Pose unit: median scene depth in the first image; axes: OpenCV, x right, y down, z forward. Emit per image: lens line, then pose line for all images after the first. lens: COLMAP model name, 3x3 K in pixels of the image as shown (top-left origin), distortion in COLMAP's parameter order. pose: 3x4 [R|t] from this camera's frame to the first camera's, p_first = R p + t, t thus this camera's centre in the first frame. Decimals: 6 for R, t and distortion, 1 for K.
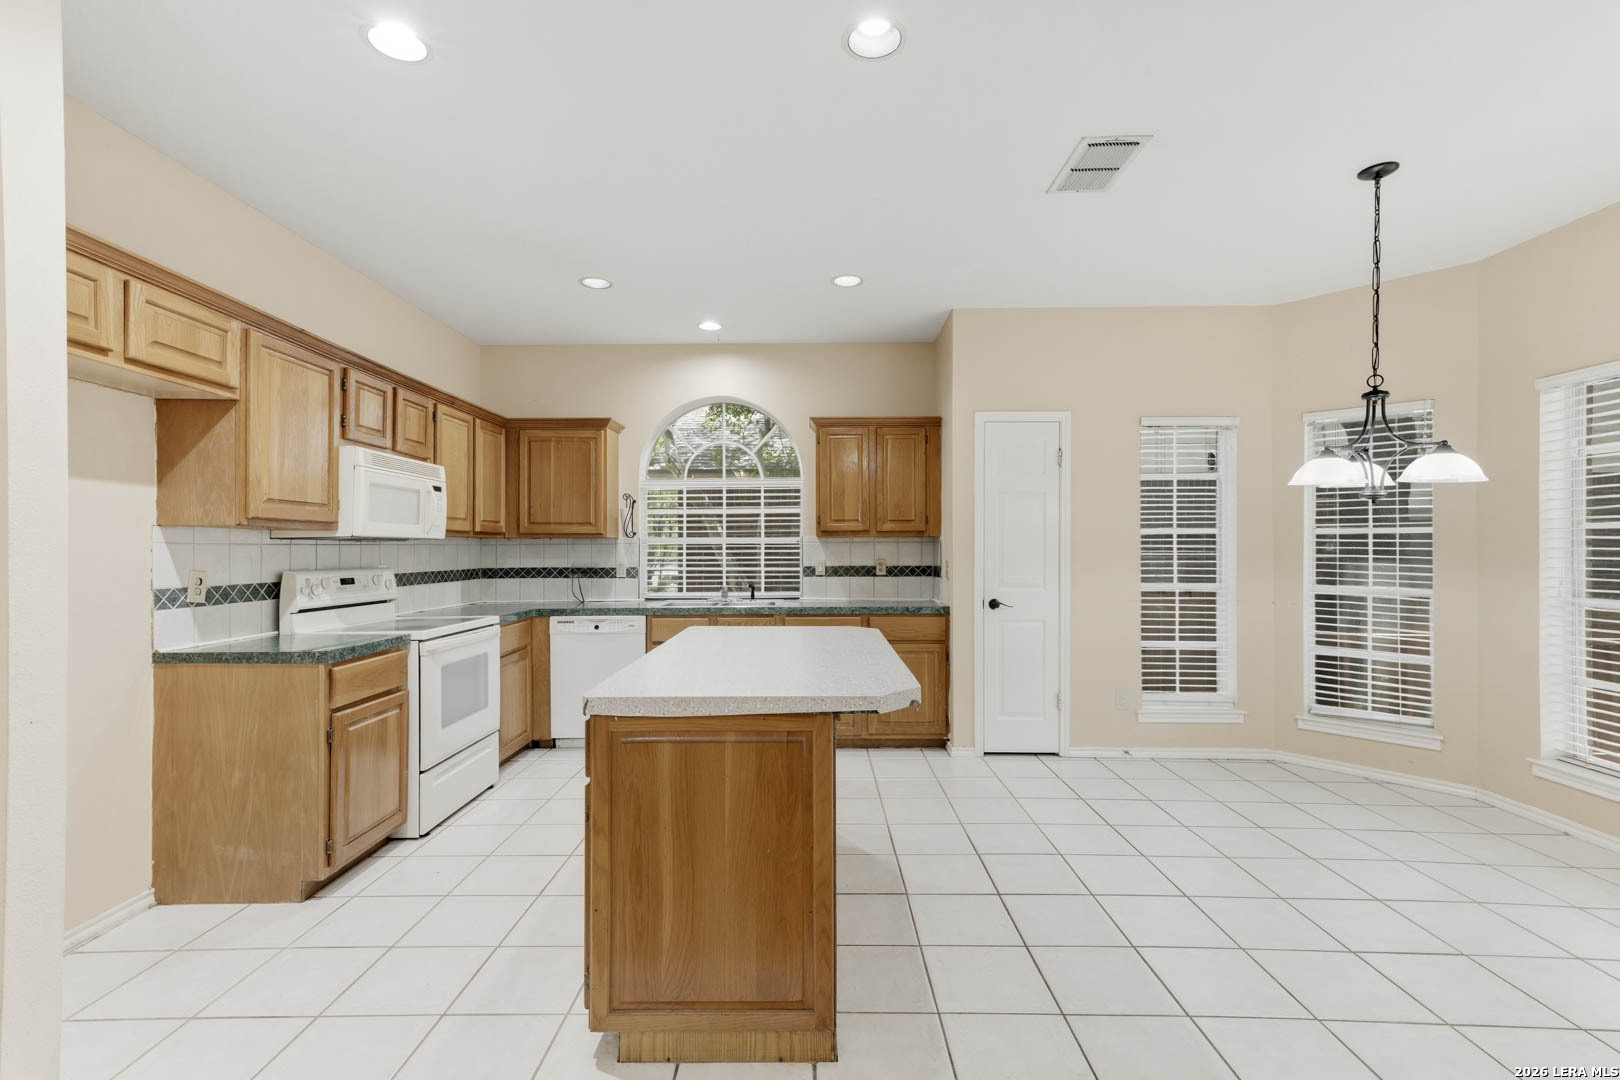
lens RADIAL K [[726.7, 0, 802.5], [0, 726.7, 545.8], [0, 0, 1]] dist [0.023664, 0.001404]
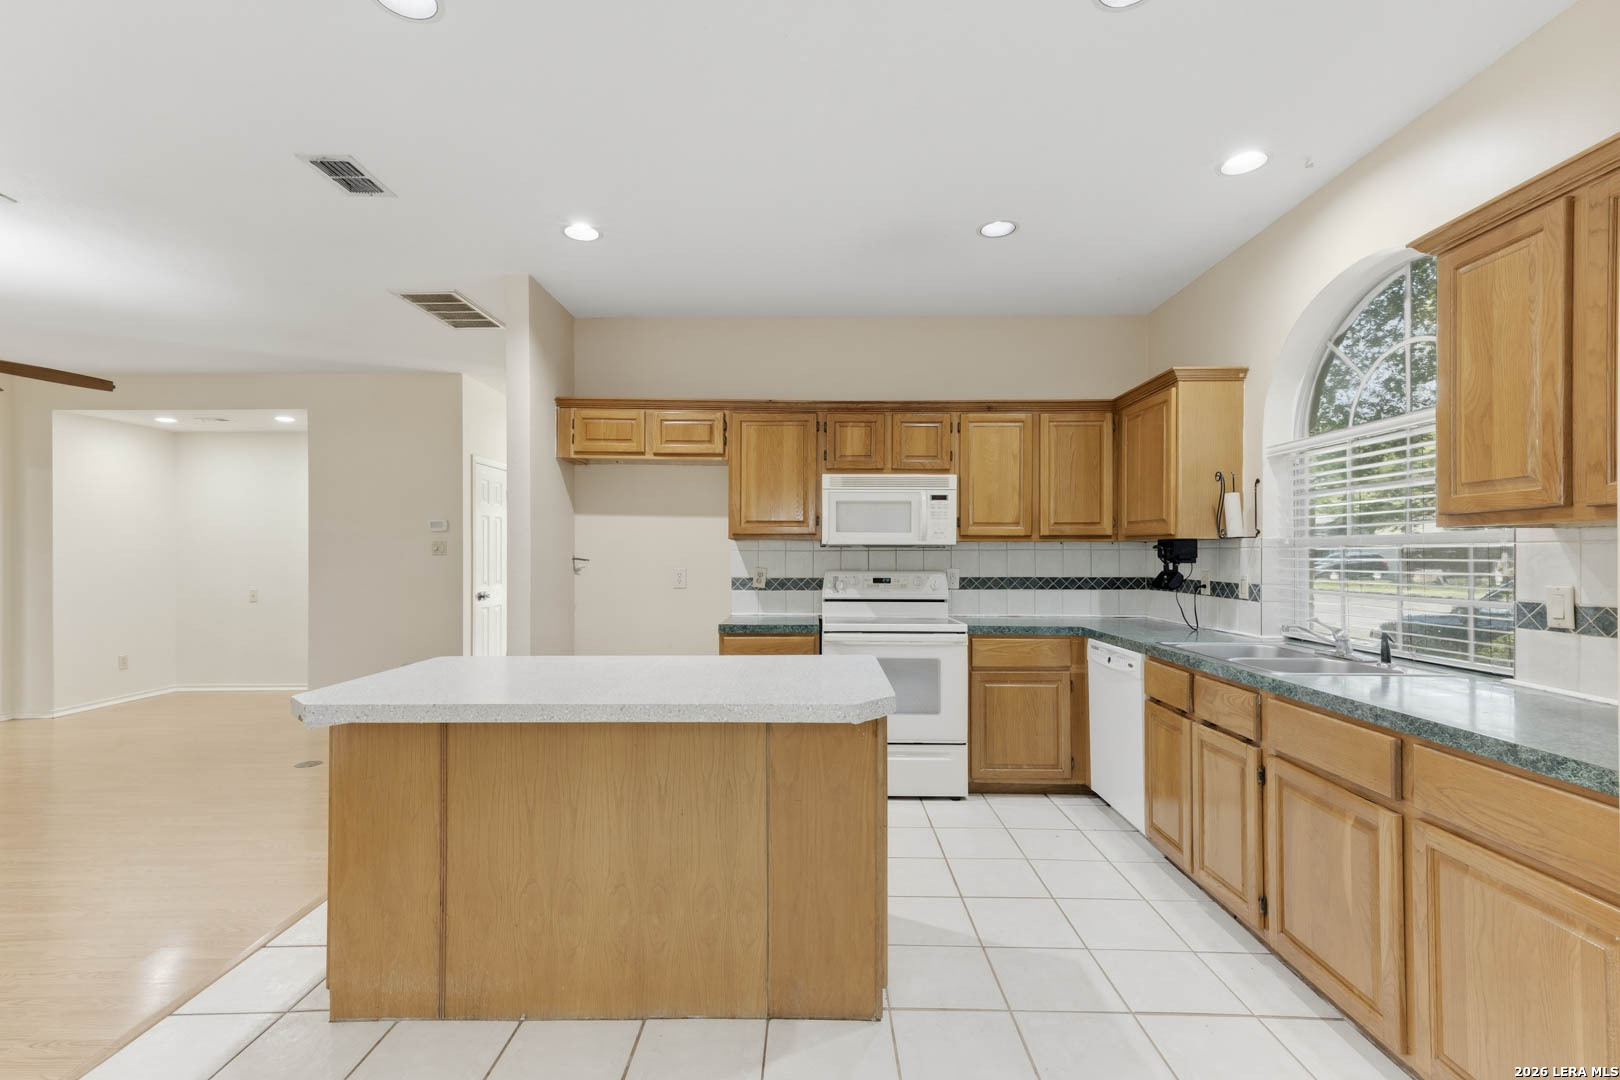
lens RADIAL K [[726.7, 0, 803.1], [0, 726.7, 544.3], [0, 0, 1]] dist [0.023664, 0.001404]
pose [[0.003710, -0.008787, -0.999955, 0.630435], [0.003594, 0.999955, -0.008774, -0.002252], [0.999987, -0.003562, 0.003742, 0.917302]]
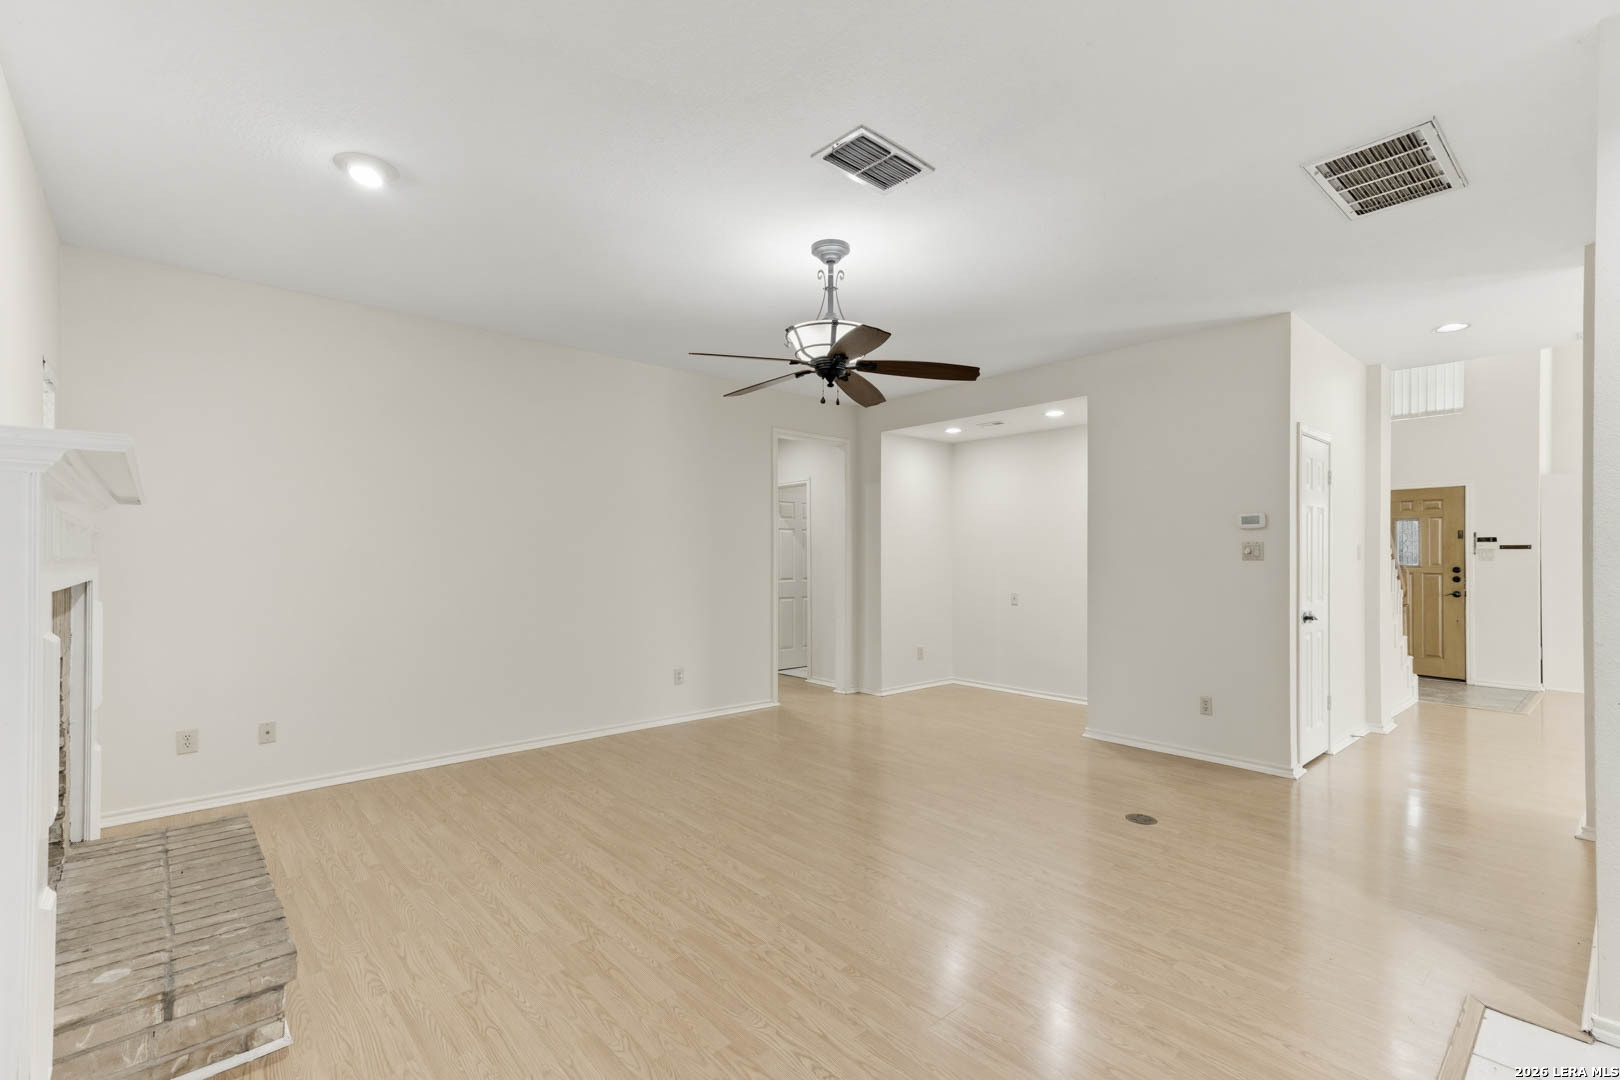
lens RADIAL K [[726.7, 0, 803.9], [0, 726.7, 554.2], [0, 0, 1]] dist [0.023664, 0.001404]
pose [[-0.734955, -0.001741, -0.678113, 0.380239], [-0.001624, 0.999998, -0.000808, -0.003667], [0.678114, 0.000508, -0.734957, 0.480877]]
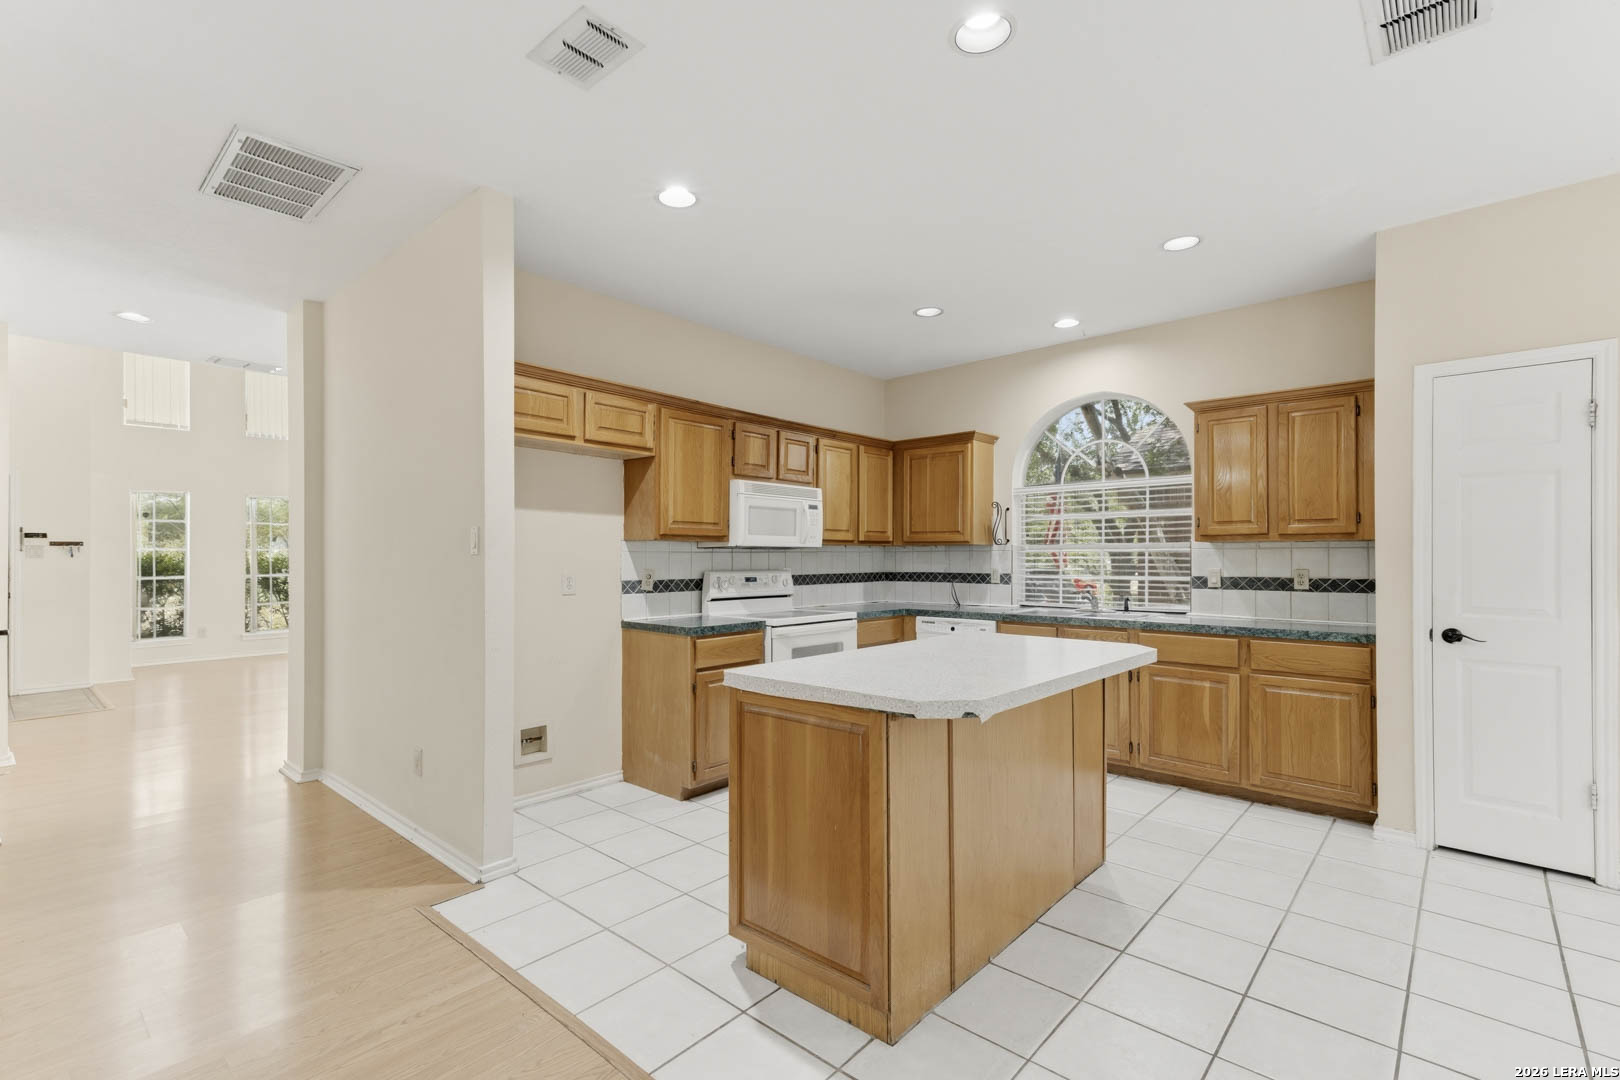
lens RADIAL K [[726.7, 0, 806.4], [0, 726.7, 550.0], [0, 0, 1]] dist [0.023664, 0.001404]
pose [[0.752941, -0.003743, -0.658077, 0.349691], [0.001325, 0.999990, -0.004172, 0.000037], [0.658087, 0.002270, 0.752939, 0.071463]]
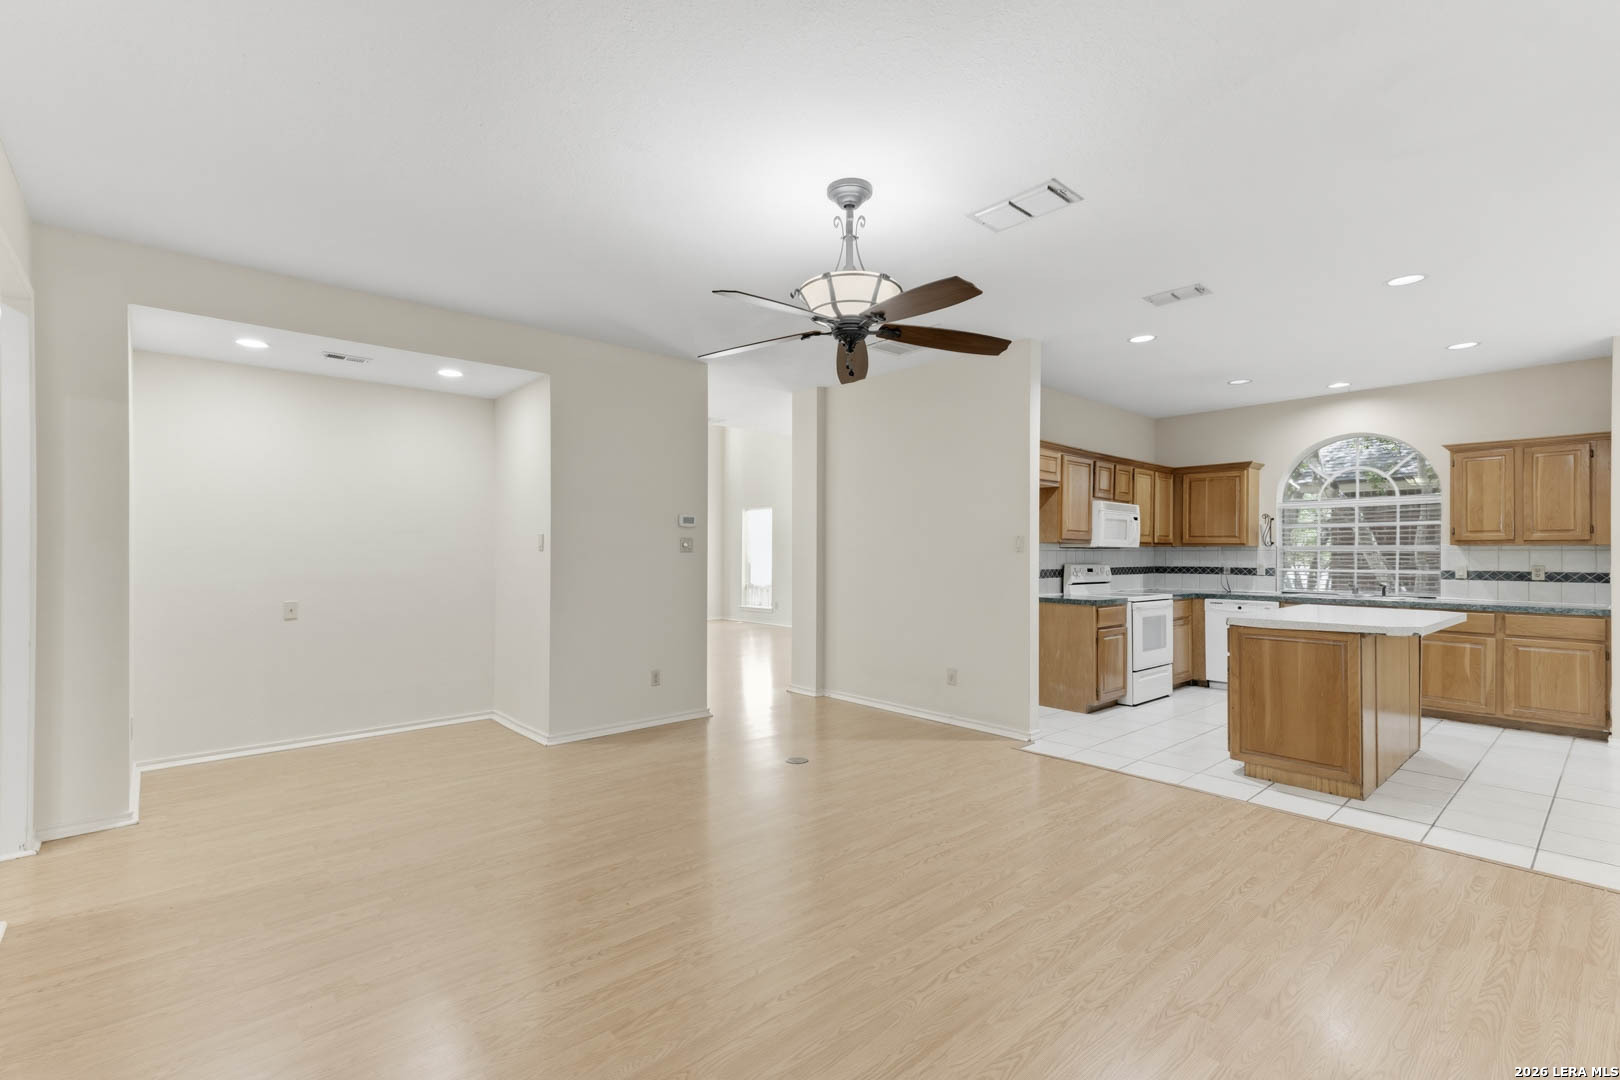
lens RADIAL K [[726.7, 0, 807.4], [0, 726.7, 548.4], [0, 0, 1]] dist [0.023664, 0.001404]
pose [[0.681108, 0.001545, -0.732181, 0.273324], [-0.003791, 0.999992, -0.001416, -0.002778], [0.732173, 0.003740, 0.681108, -0.858148]]
